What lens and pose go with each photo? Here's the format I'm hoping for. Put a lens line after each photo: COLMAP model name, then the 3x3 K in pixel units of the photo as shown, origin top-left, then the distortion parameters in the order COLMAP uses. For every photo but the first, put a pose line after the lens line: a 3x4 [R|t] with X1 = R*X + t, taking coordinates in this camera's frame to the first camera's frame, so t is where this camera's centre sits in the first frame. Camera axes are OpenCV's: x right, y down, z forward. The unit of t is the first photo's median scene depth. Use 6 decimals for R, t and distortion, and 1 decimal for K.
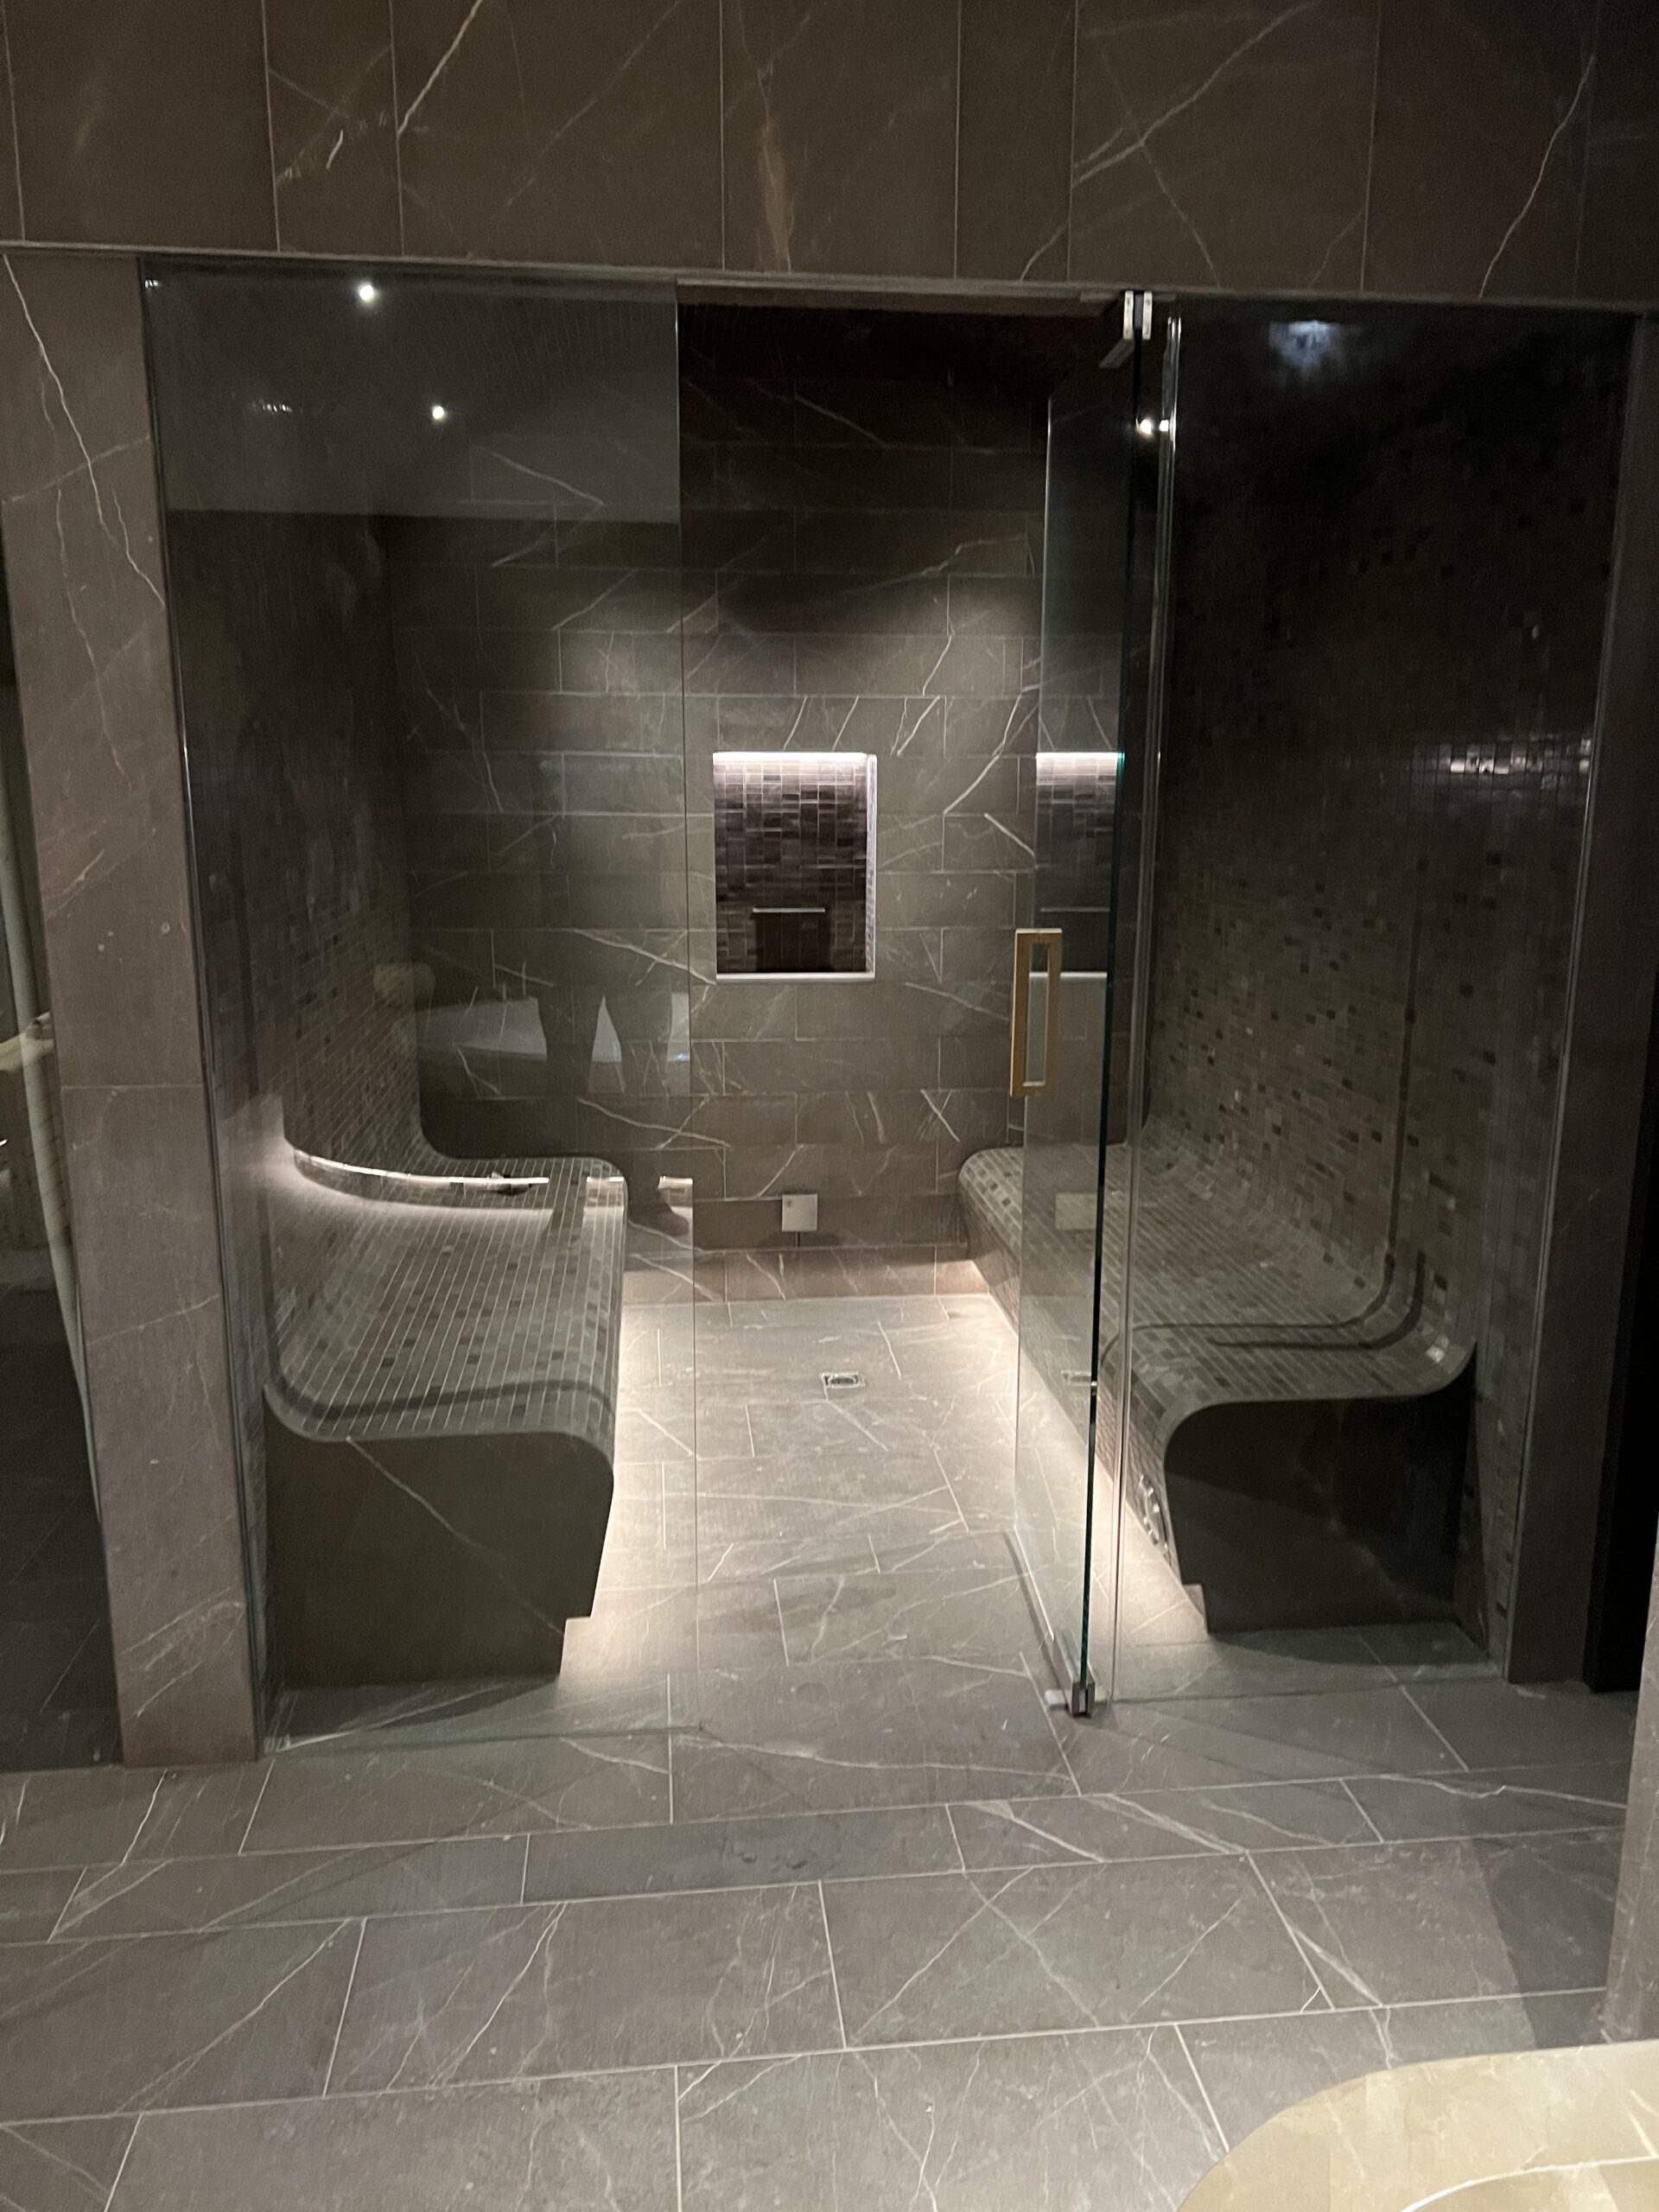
lens RADIAL K [[1661.4, 0, 829.5], [0, 1661.4, 1106.0], [0, 0, 1]] dist [0.119658, -0.309028]
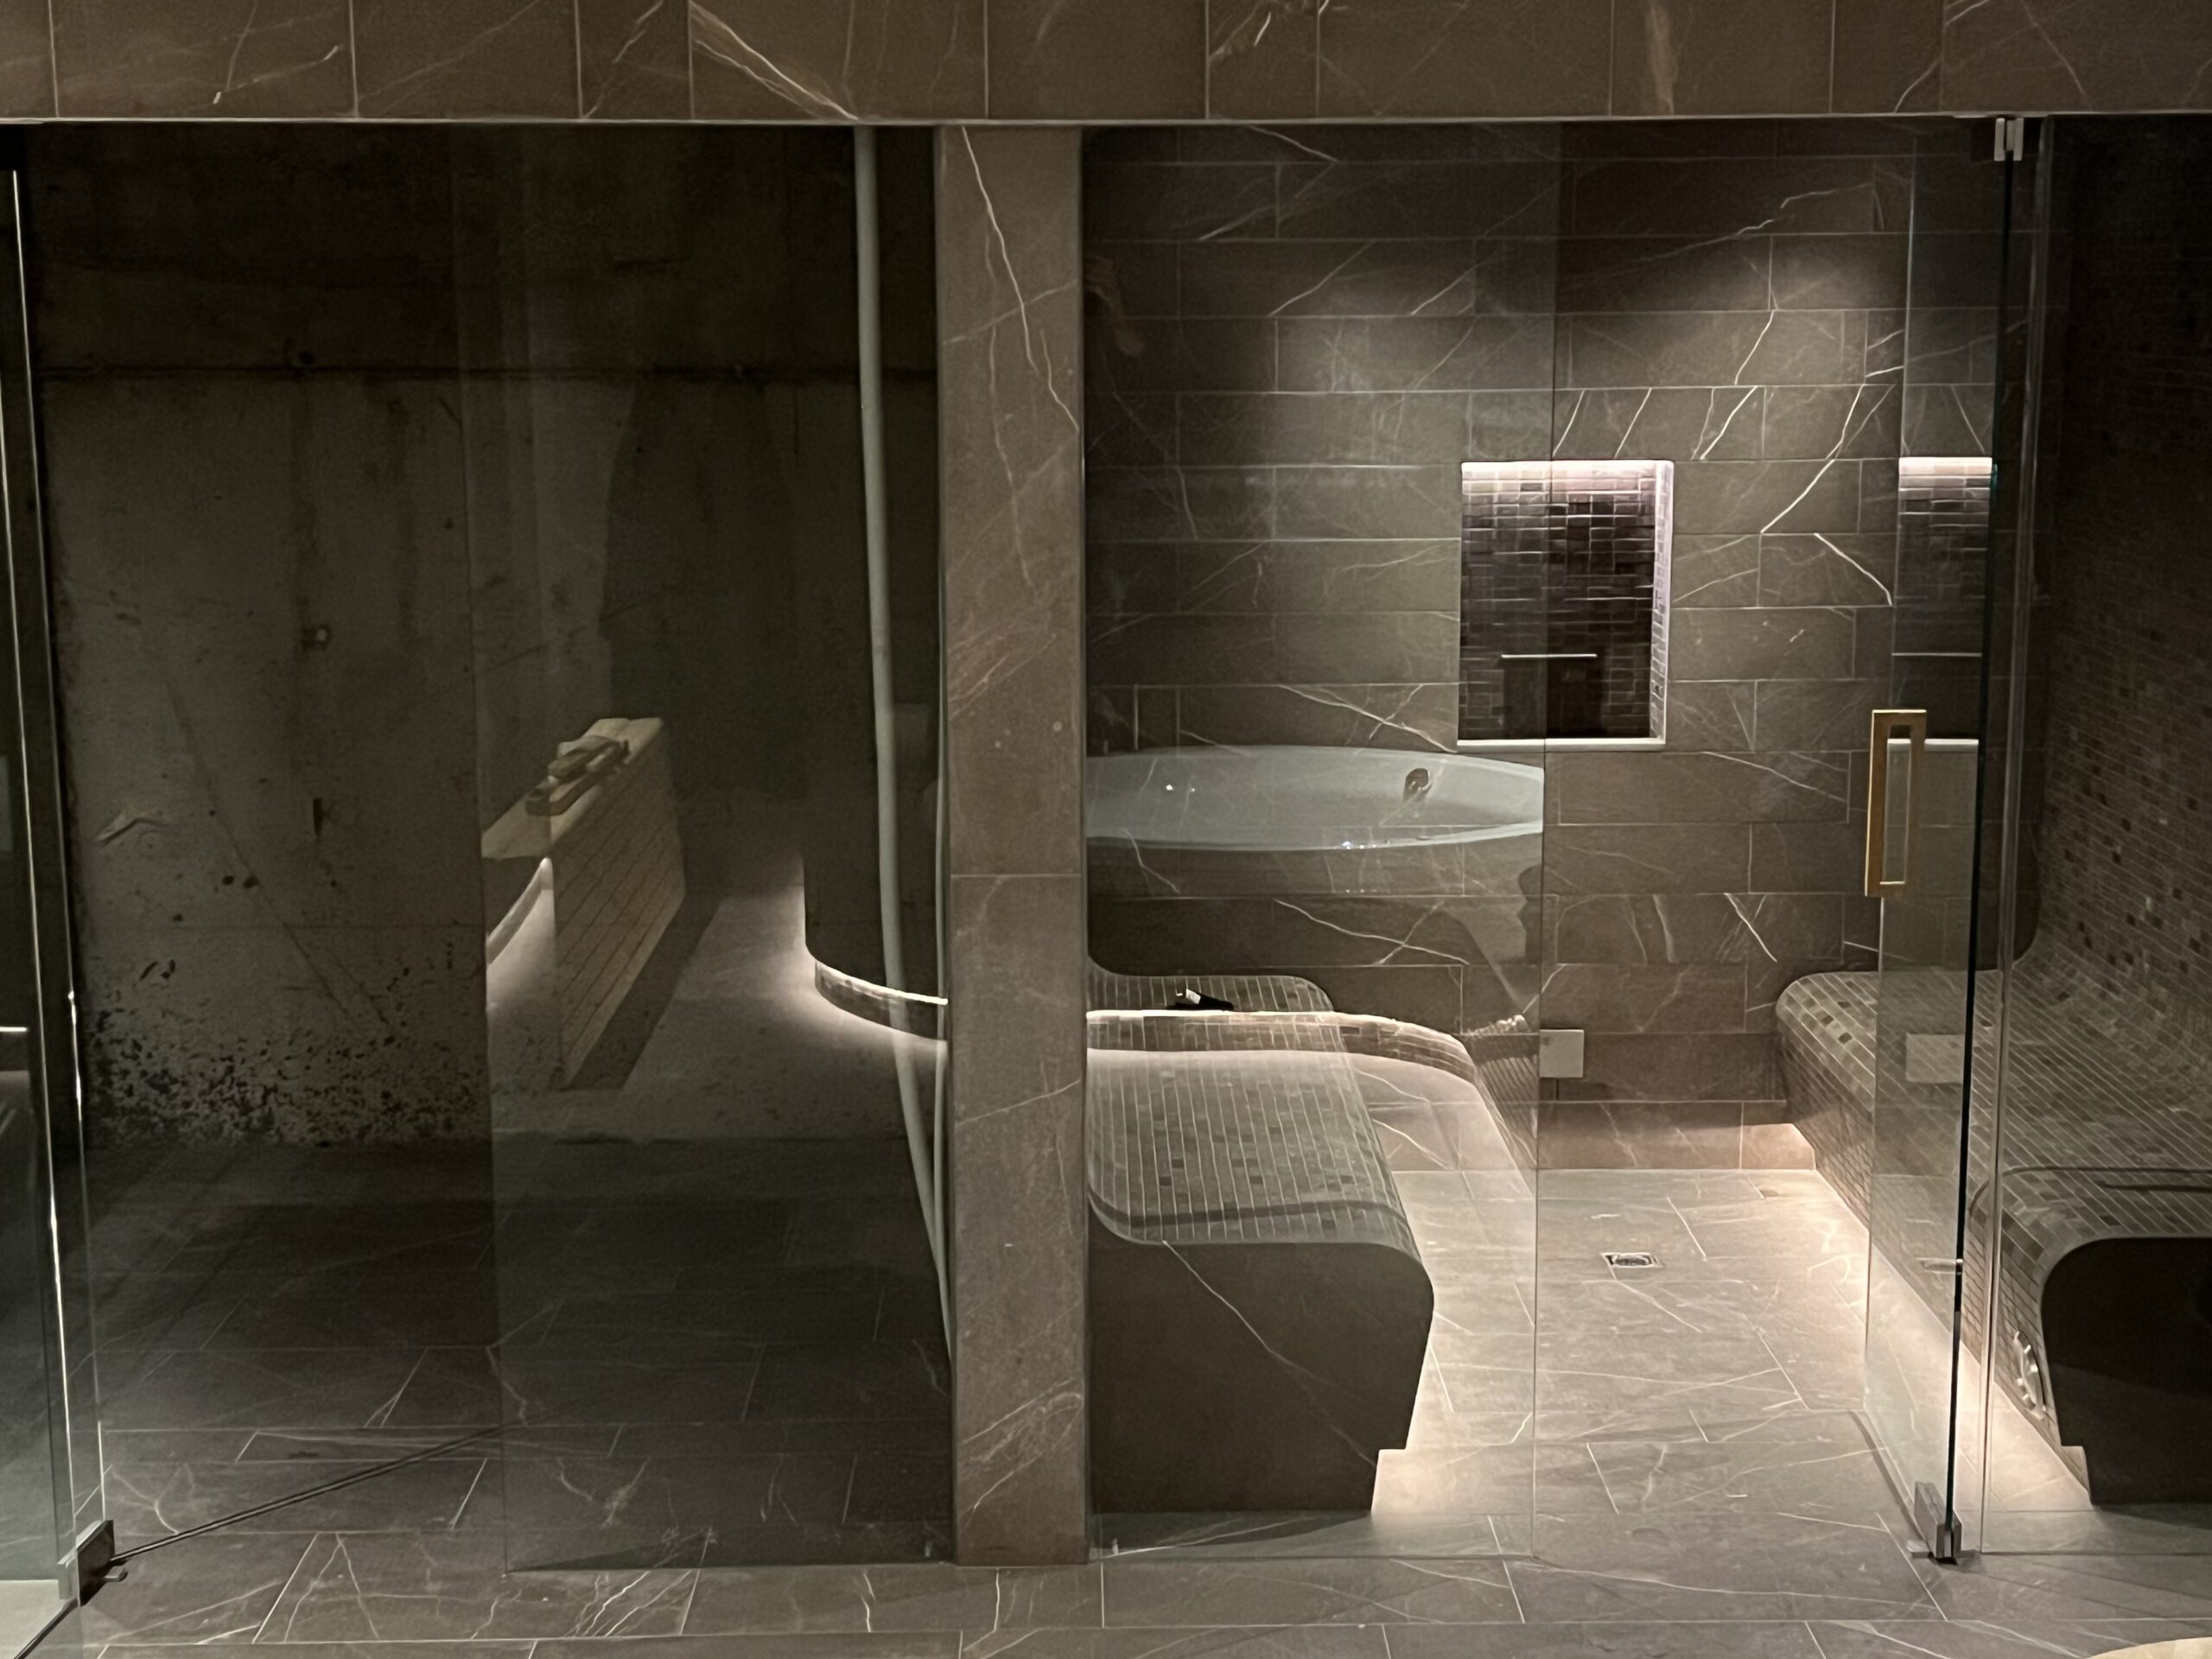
lens RADIAL K [[3183.3, 0, 1106.0], [0, 3183.3, 829.5], [0, 0, 1]] dist [0.172348, -0.571065]
pose [[0.994763, 0.007563, -0.101931, -0.101556], [-0.010882, 0.999427, -0.032044, 0.014855], [0.101630, 0.032985, 0.994275, -0.631351]]
